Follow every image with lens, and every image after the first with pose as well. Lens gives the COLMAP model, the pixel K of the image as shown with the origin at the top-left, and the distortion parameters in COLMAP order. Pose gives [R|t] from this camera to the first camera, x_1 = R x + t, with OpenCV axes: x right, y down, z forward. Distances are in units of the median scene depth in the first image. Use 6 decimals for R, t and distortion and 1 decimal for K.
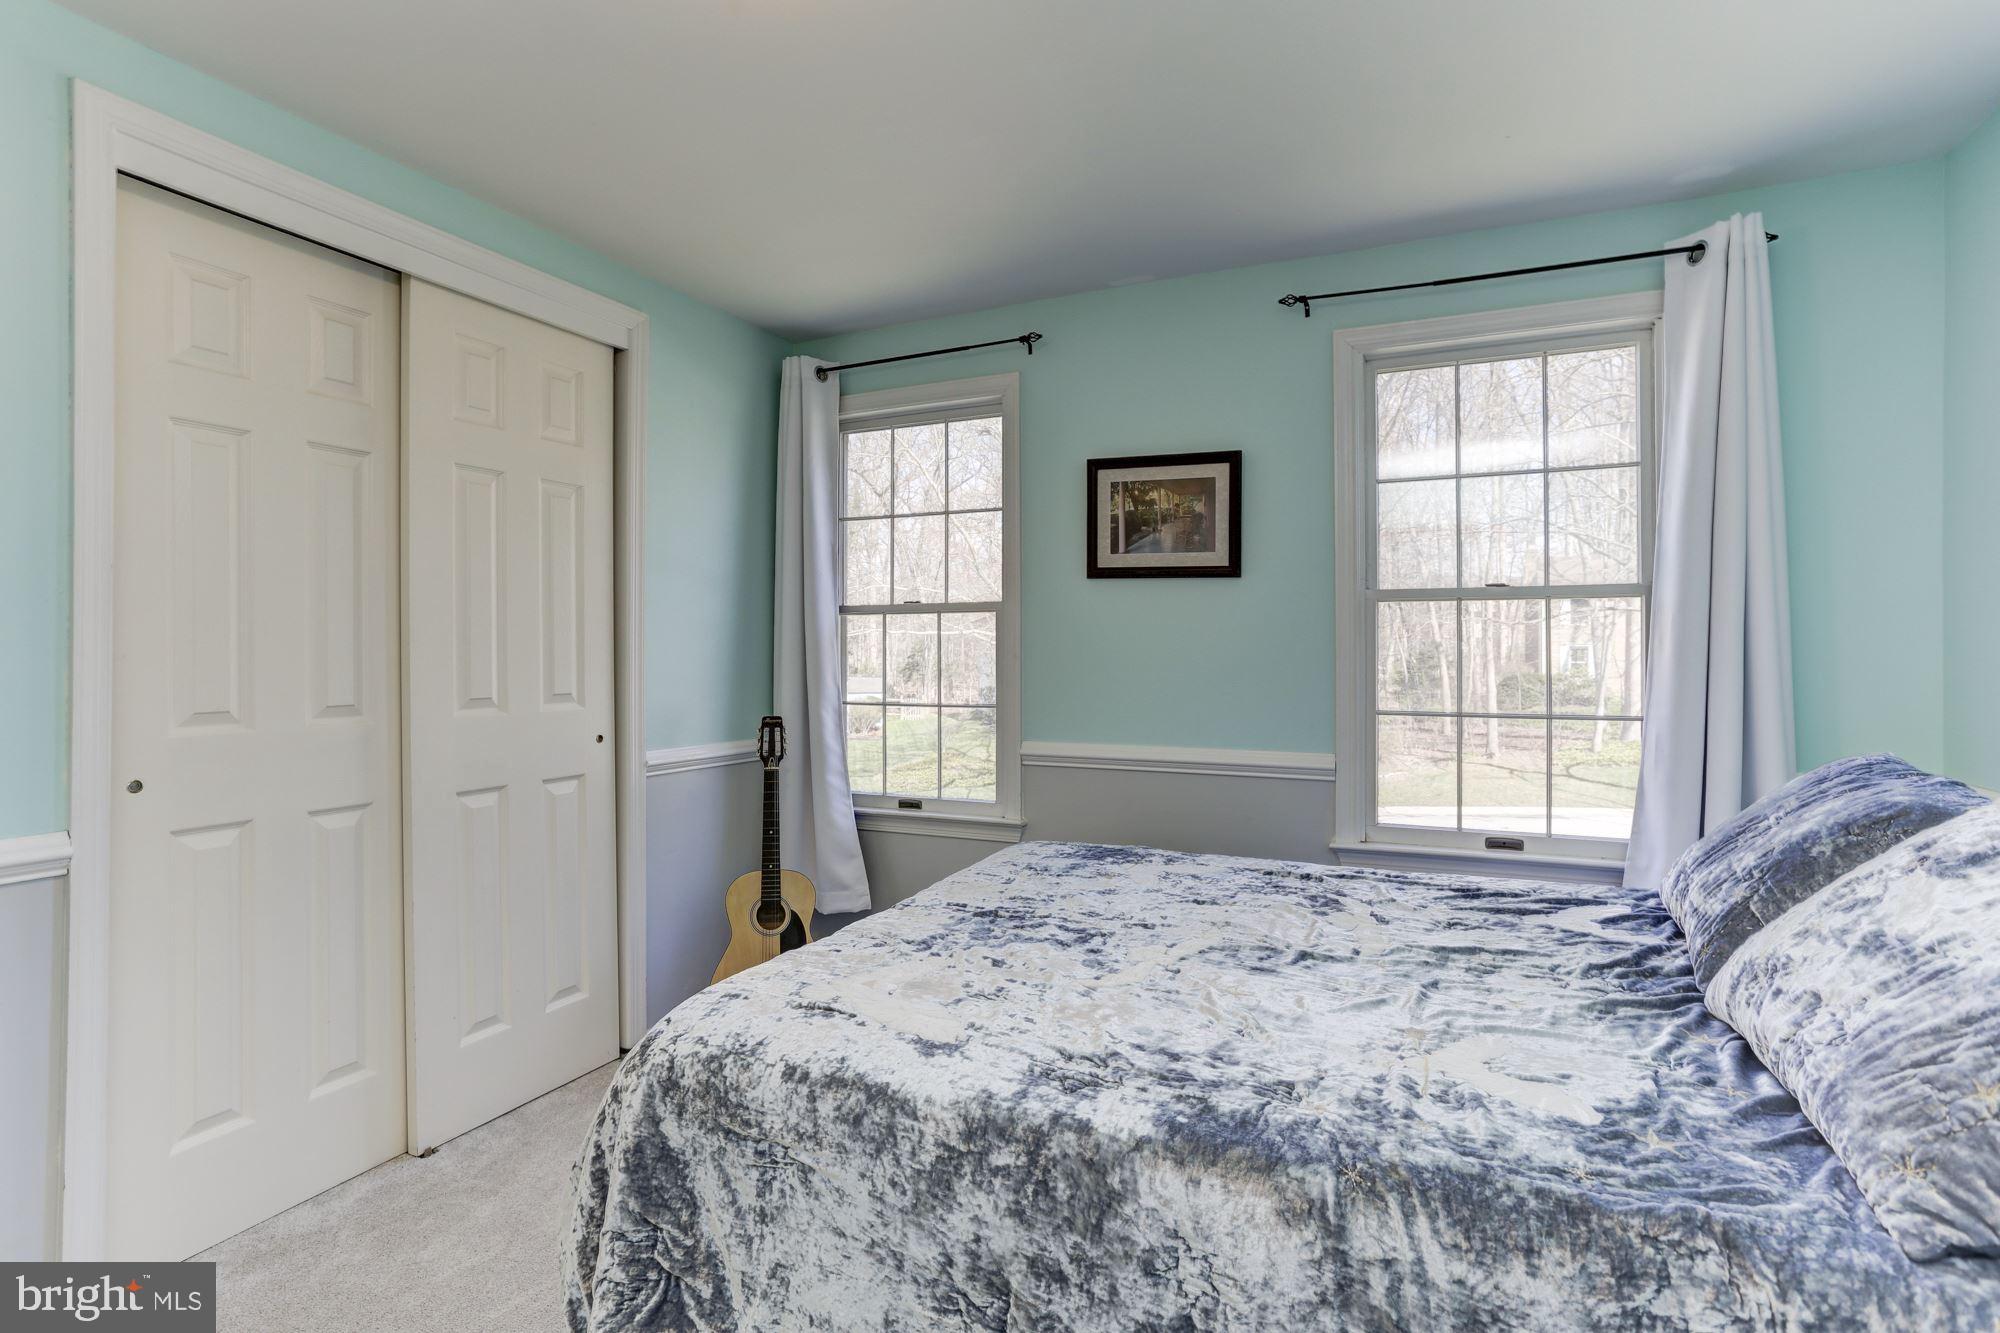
lens RADIAL K [[978.7, 0, 985.9], [0, 978.7, 653.0], [0, 0, 1]] dist [-0.050316, 0.041343]
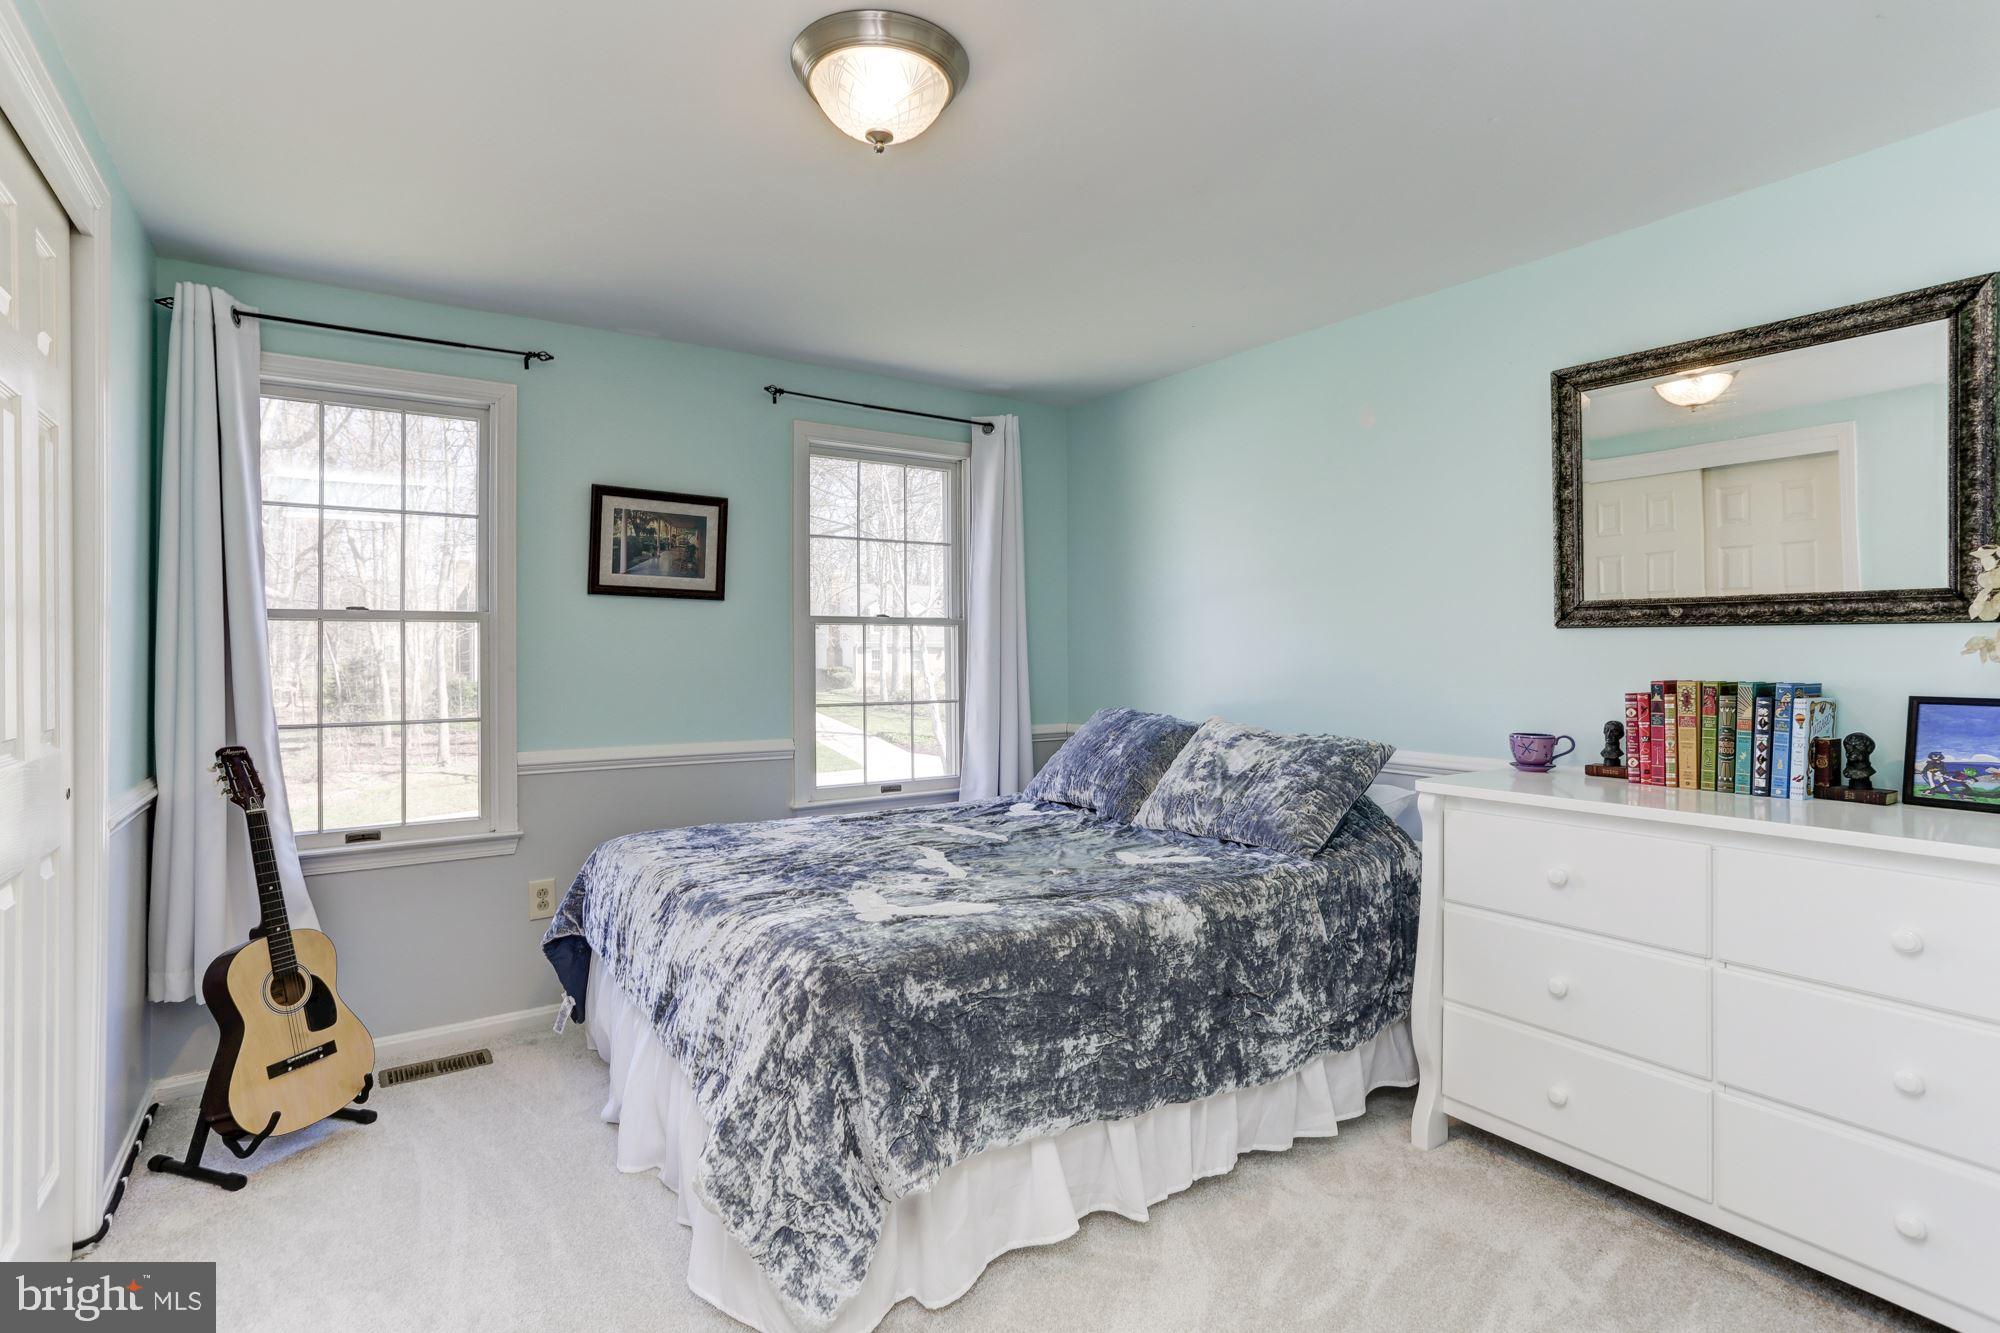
lens RADIAL K [[978.7, 0, 985.9], [0, 978.7, 653.0], [0, 0, 1]] dist [-0.050316, 0.041343]
pose [[0.524677, 0.000427, 0.851301, -0.585618], [0.006089, 0.999972, -0.004255, -0.004491], [-0.851280, 0.007416, 0.524660, 0.071498]]
